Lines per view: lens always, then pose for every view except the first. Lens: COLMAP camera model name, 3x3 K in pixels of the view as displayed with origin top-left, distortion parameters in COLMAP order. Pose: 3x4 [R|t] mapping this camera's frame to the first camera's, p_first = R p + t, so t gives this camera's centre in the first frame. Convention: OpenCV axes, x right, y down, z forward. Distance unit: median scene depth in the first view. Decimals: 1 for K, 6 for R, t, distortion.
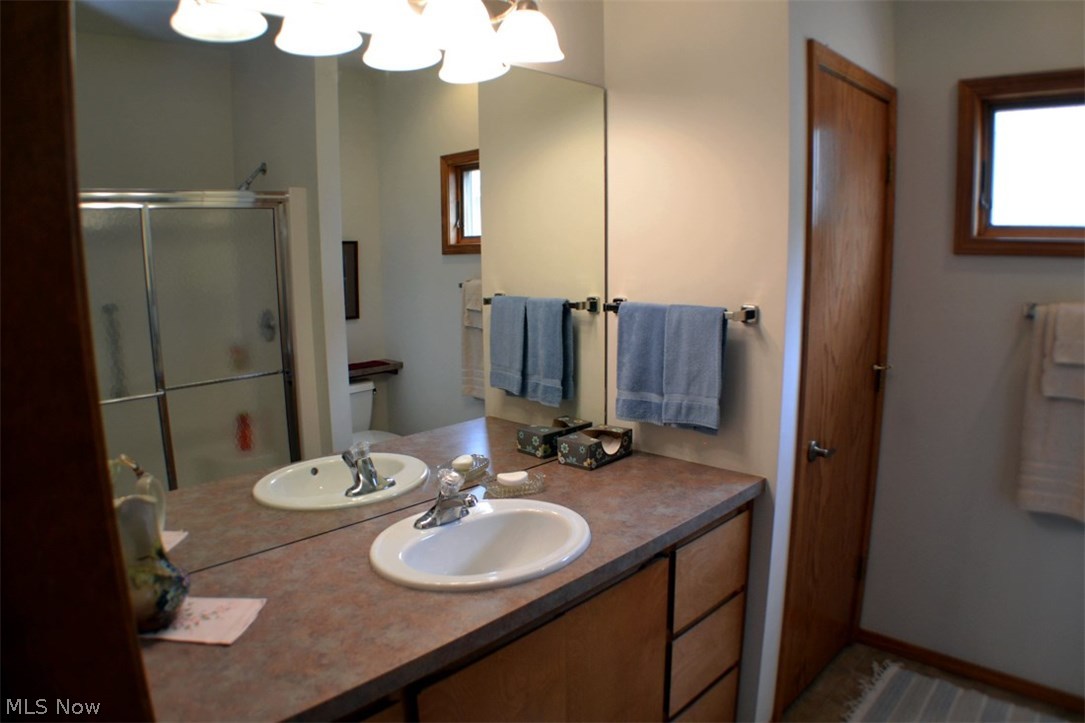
lens RADIAL K [[692.1, 0, 531.7], [0, 692.1, 375.0], [0, 0, 1]] dist [-0.168706, 0.041440]
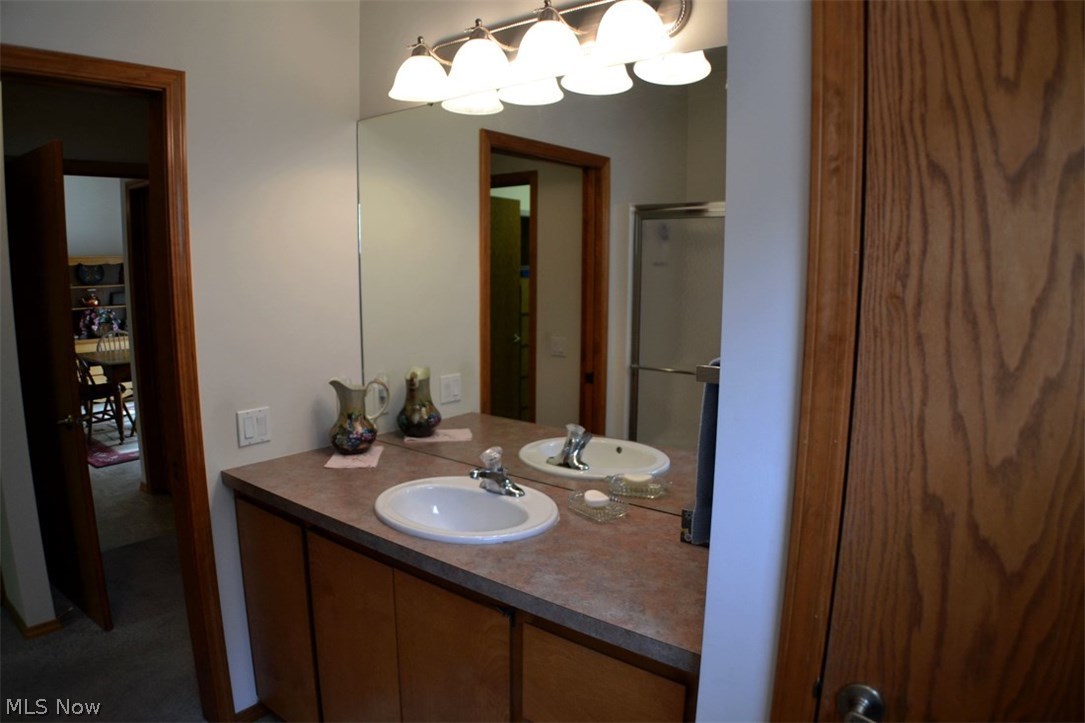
lens RADIAL K [[692.1, 0, 531.7], [0, 692.1, 375.0], [0, 0, 1]] dist [-0.168706, 0.041440]
pose [[0.111092, 0.175599, -0.978174, 0.974888], [-0.179532, 0.971618, 0.154032, -0.167484], [0.977459, 0.158502, 0.139464, 0.841629]]
